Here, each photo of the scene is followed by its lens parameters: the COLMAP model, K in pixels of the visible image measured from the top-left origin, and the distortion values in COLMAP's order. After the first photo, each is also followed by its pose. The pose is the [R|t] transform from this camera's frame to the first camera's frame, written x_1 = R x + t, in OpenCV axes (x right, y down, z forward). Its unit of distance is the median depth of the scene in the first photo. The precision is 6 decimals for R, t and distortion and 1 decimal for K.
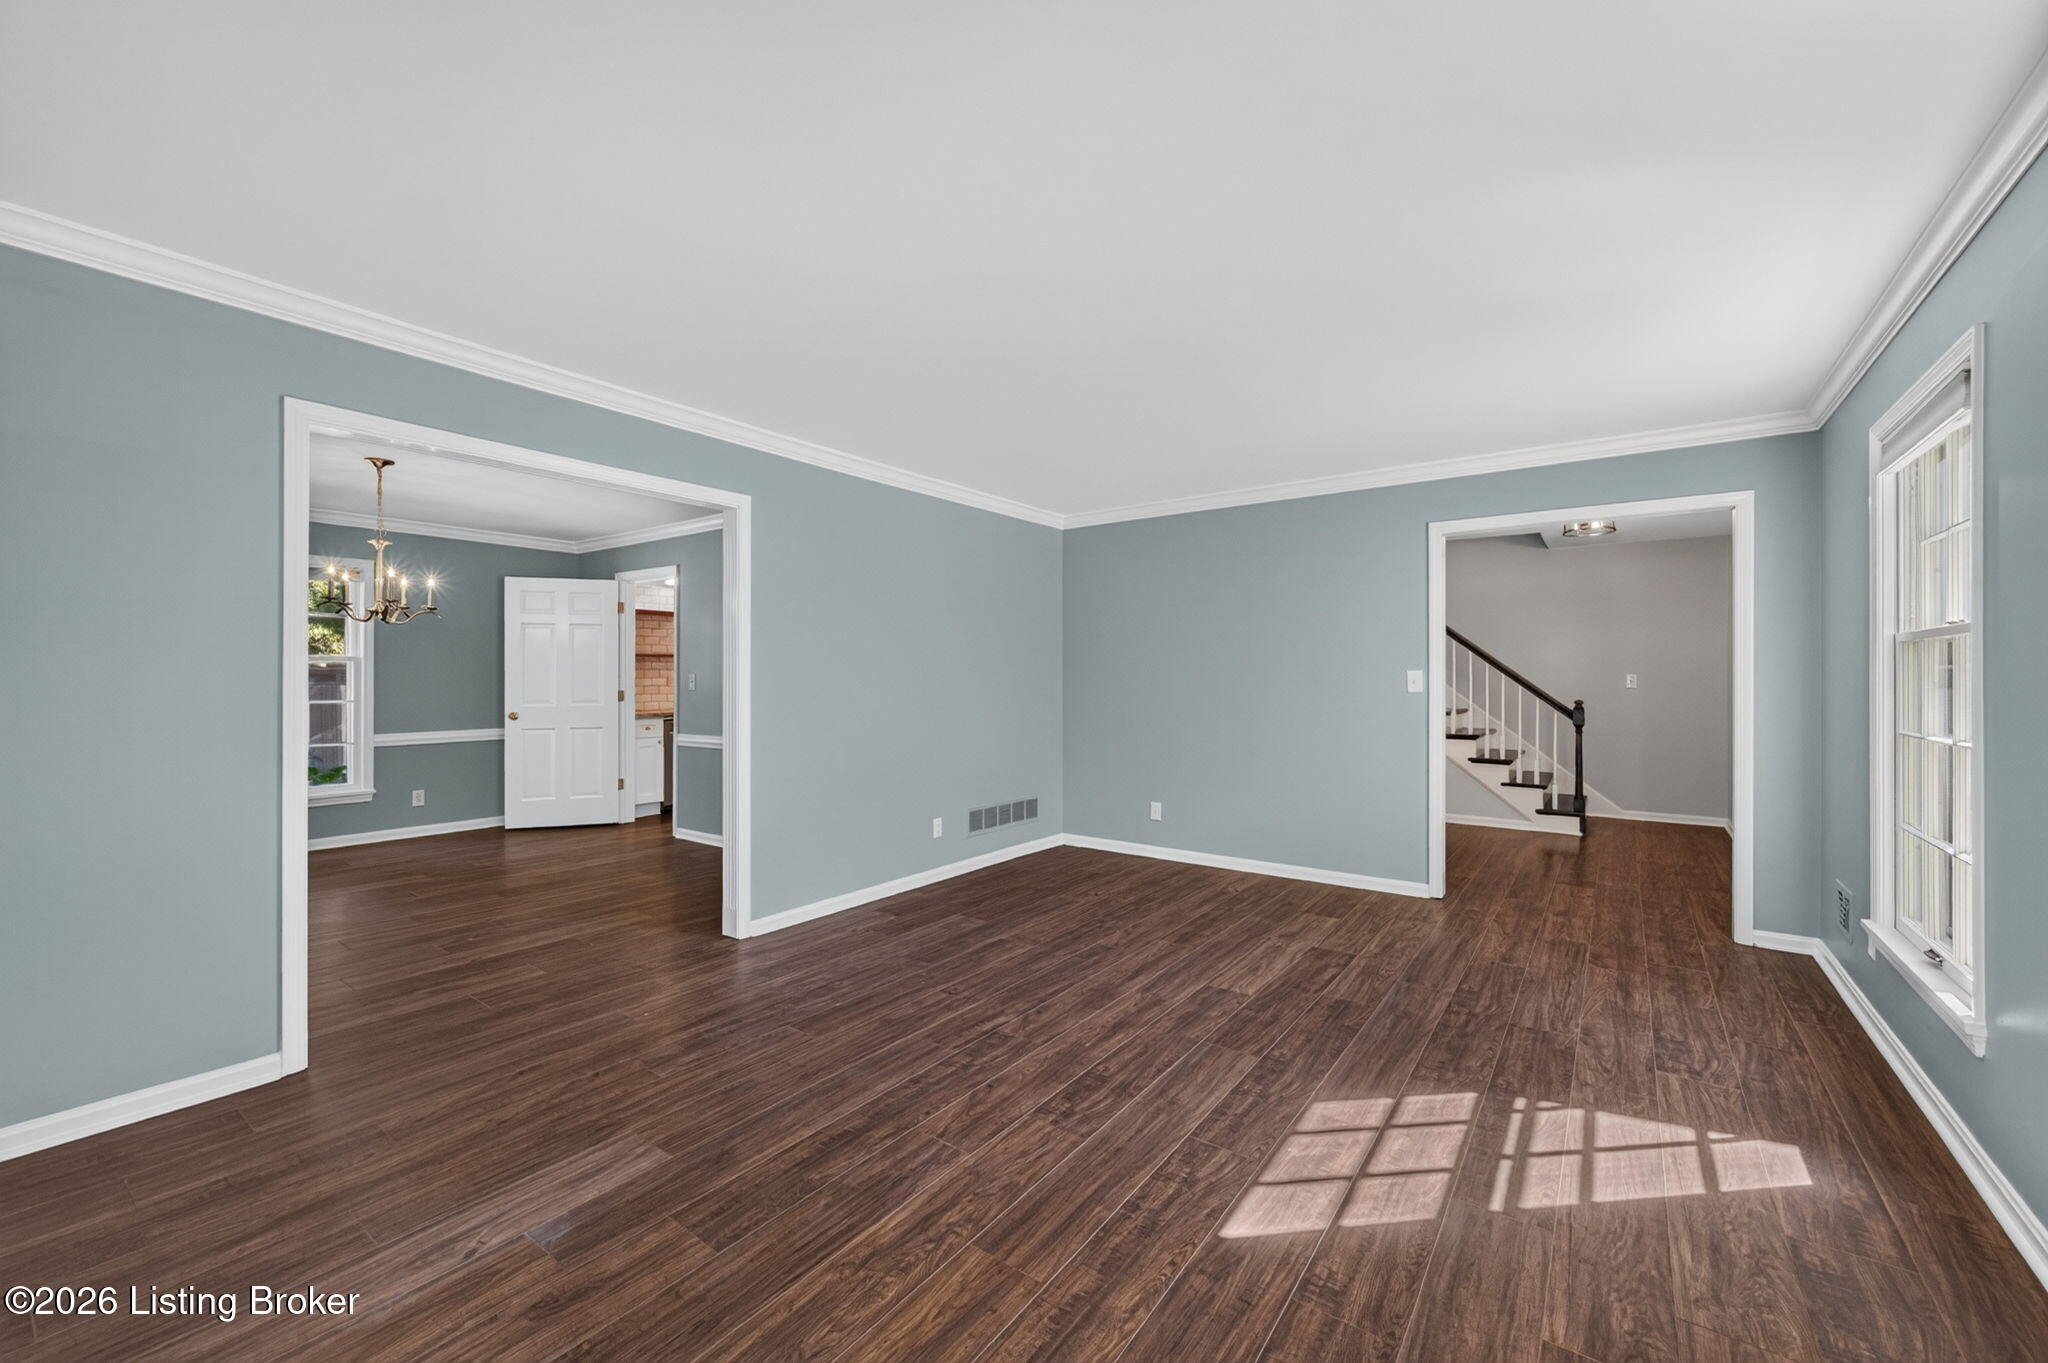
lens RADIAL K [[812.4, 0, 1029.0], [0, 812.4, 688.2], [0, 0, 1]] dist [0.012602, 0.000333]
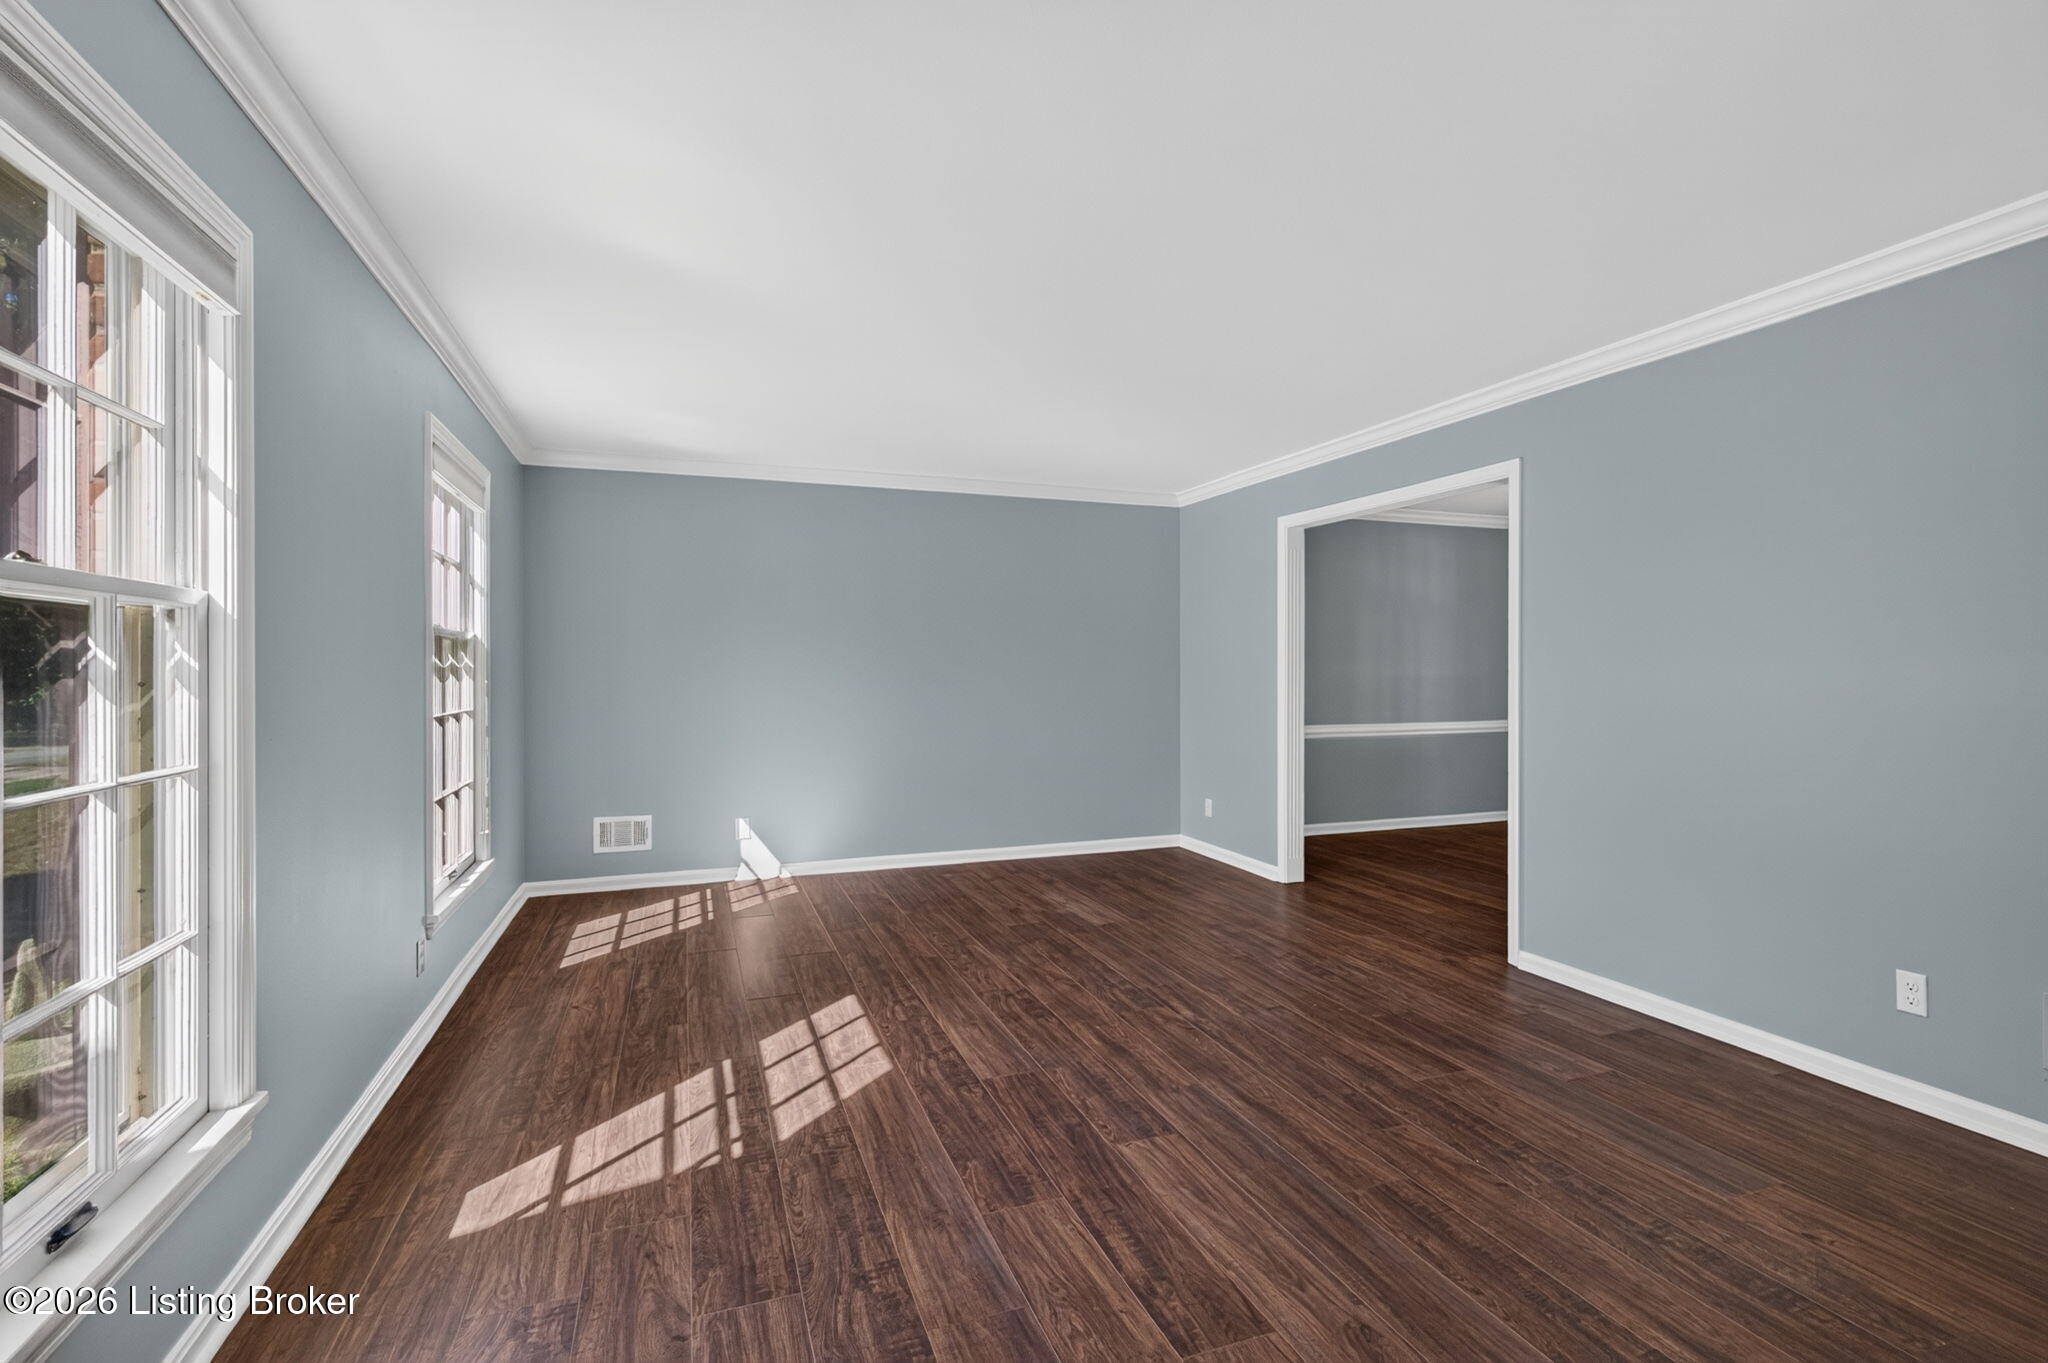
lens RADIAL K [[888.1, 0, 1027.3], [0, 888.1, 673.7], [0, 0, 1]] dist [0.003327, 0.000120]
pose [[-0.540010, 0.003301, -0.841652, 1.195240], [-0.012306, 0.999854, 0.011817, -0.024094], [0.841569, 0.016739, -0.539890, 1.712053]]
